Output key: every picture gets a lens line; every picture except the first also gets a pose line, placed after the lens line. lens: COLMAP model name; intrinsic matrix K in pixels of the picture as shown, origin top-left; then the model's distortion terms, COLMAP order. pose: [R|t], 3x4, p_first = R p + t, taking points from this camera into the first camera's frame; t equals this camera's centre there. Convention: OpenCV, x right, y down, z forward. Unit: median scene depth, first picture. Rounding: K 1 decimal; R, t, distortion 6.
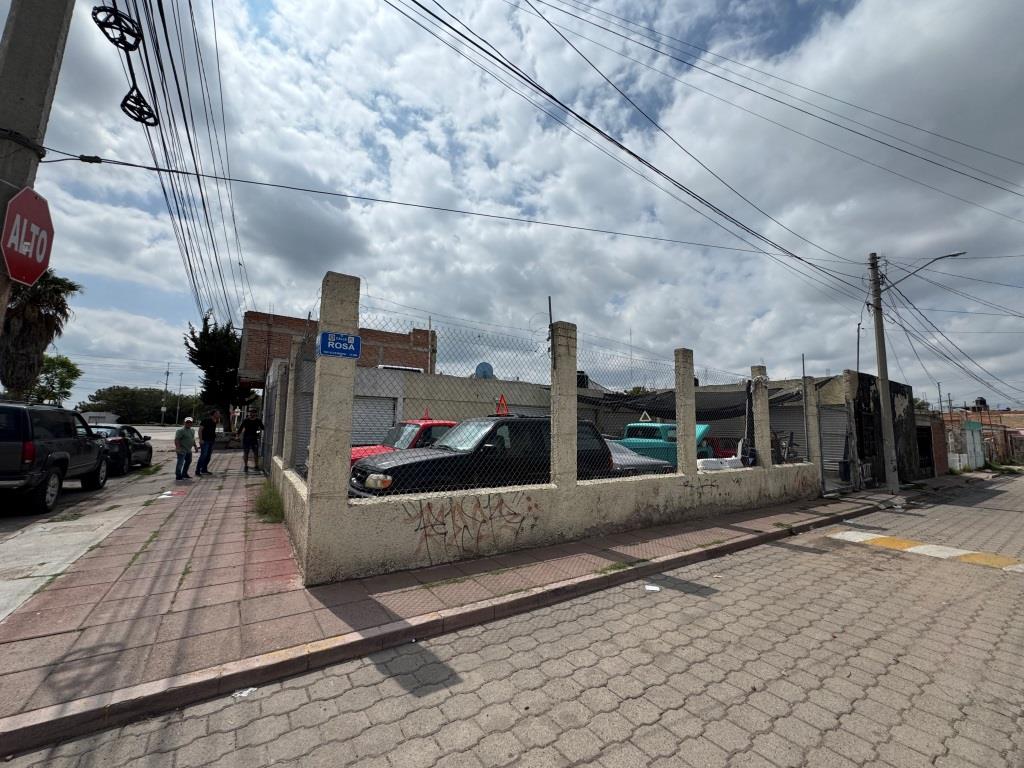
lens RADIAL K [[405.9, 0, 512.7], [0, 405.9, 388.2], [0, 0, 1]] dist [-0.004314, 0.001002]
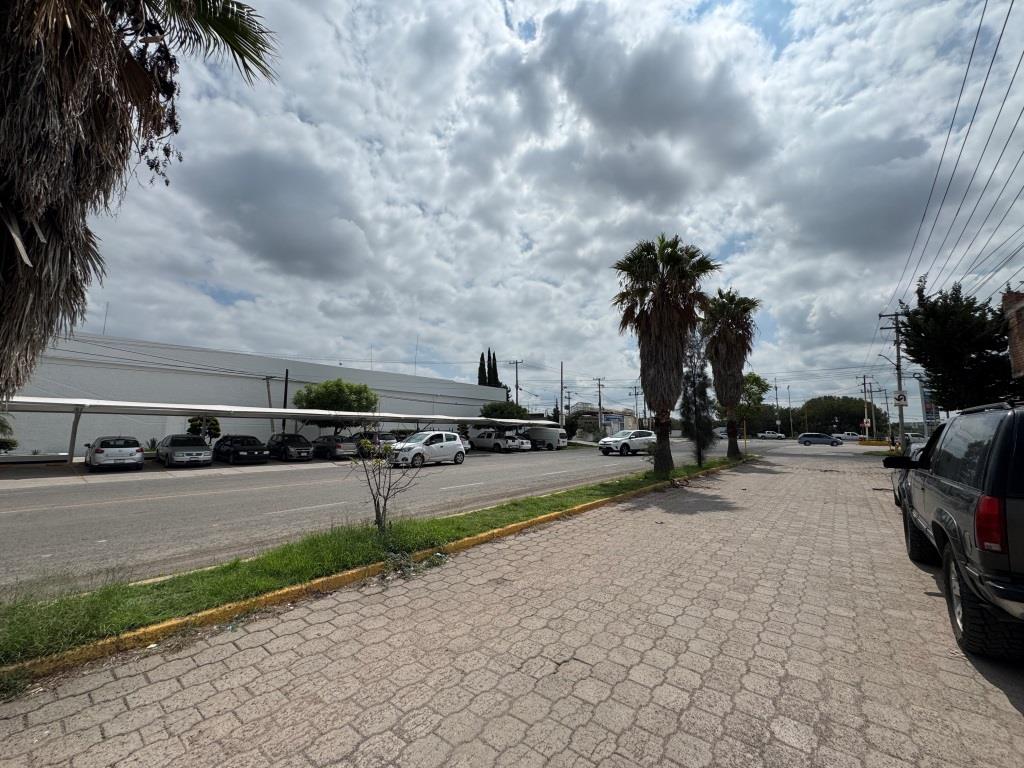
lens RADIAL K [[399.4, 0, 512.2], [0, 399.4, 381.5], [0, 0, 1]] dist [0.004566, 0.000313]
pose [[0.313105, -0.135204, -0.940045, -0.807007], [0.090723, 0.989546, -0.112106, 0.002283], [0.945375, -0.050183, 0.322098, 0.215012]]
